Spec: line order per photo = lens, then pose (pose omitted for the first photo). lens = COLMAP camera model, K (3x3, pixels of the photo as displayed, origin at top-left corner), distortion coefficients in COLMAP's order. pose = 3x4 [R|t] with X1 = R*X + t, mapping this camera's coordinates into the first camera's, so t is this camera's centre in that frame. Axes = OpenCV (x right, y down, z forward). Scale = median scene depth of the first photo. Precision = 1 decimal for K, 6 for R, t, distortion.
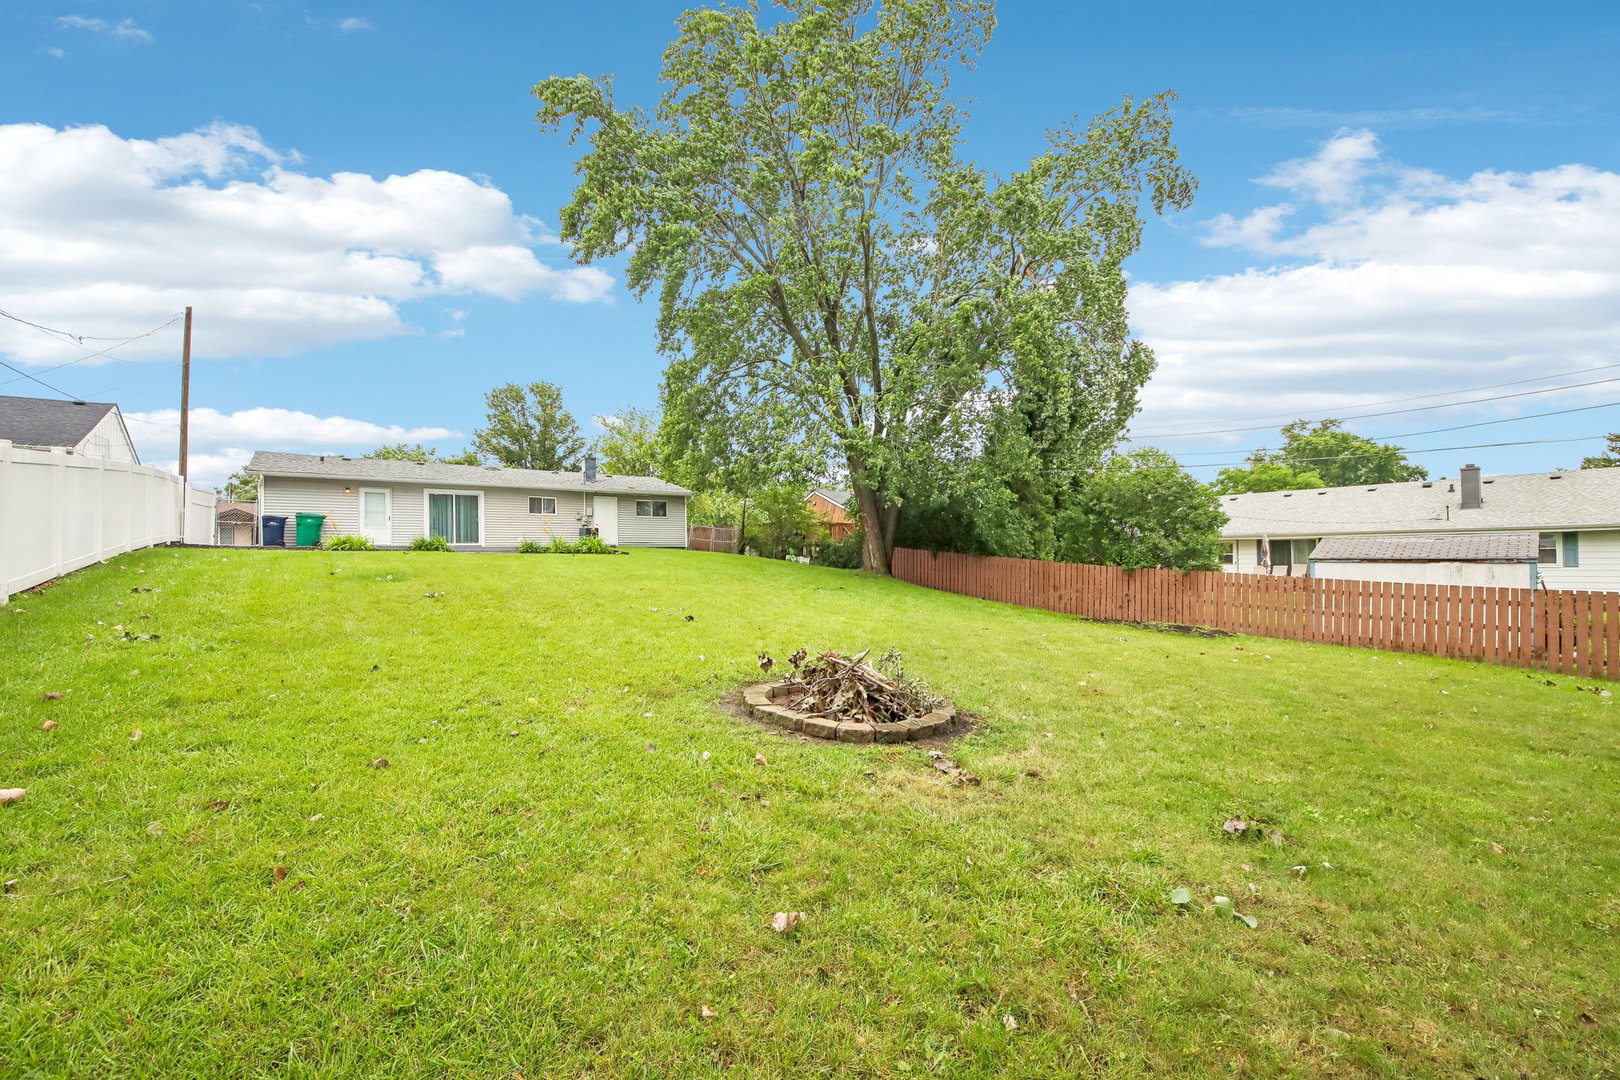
lens RADIAL K [[651.8, 0, 816.6], [0, 651.8, 546.2], [0, 0, 1]] dist [0.008371, -0.004915]
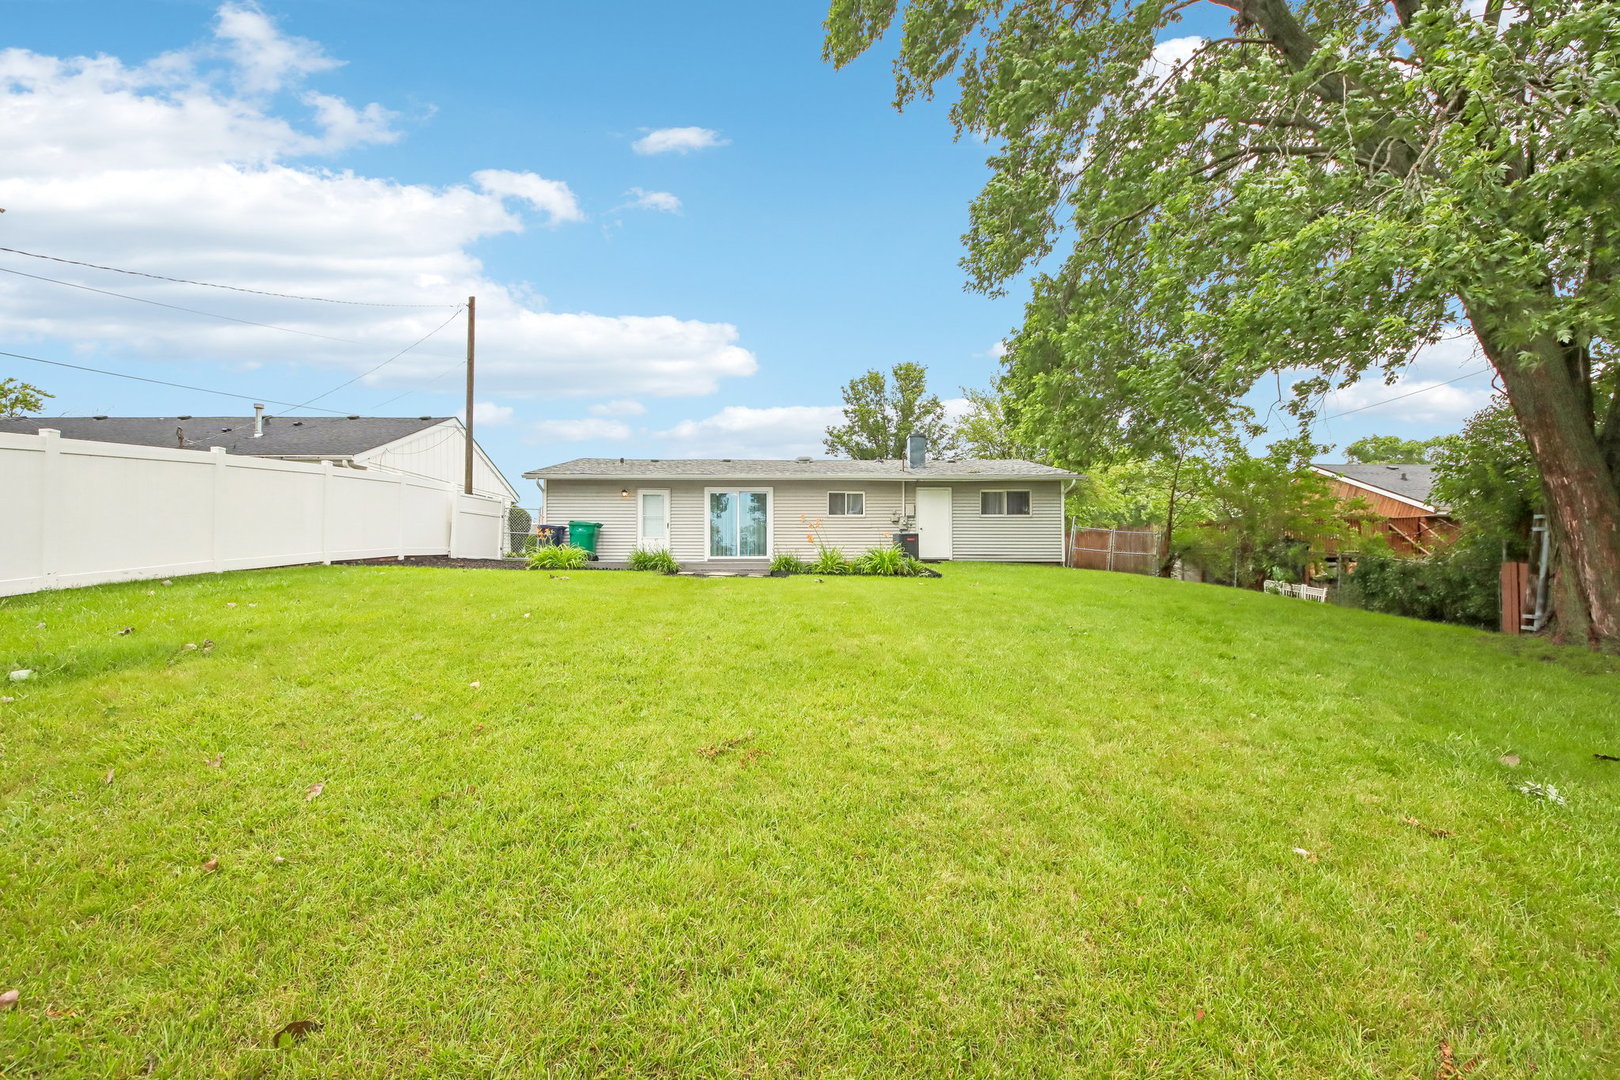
lens RADIAL K [[651.8, 0, 801.5], [0, 651.8, 554.2], [0, 0, 1]] dist [0.008371, -0.004915]
pose [[0.806734, 0.001612, -0.590913, -0.038111], [-0.001852, 0.999998, 0.000200, -0.006725], [0.590912, 0.000933, 0.806735, 0.383717]]
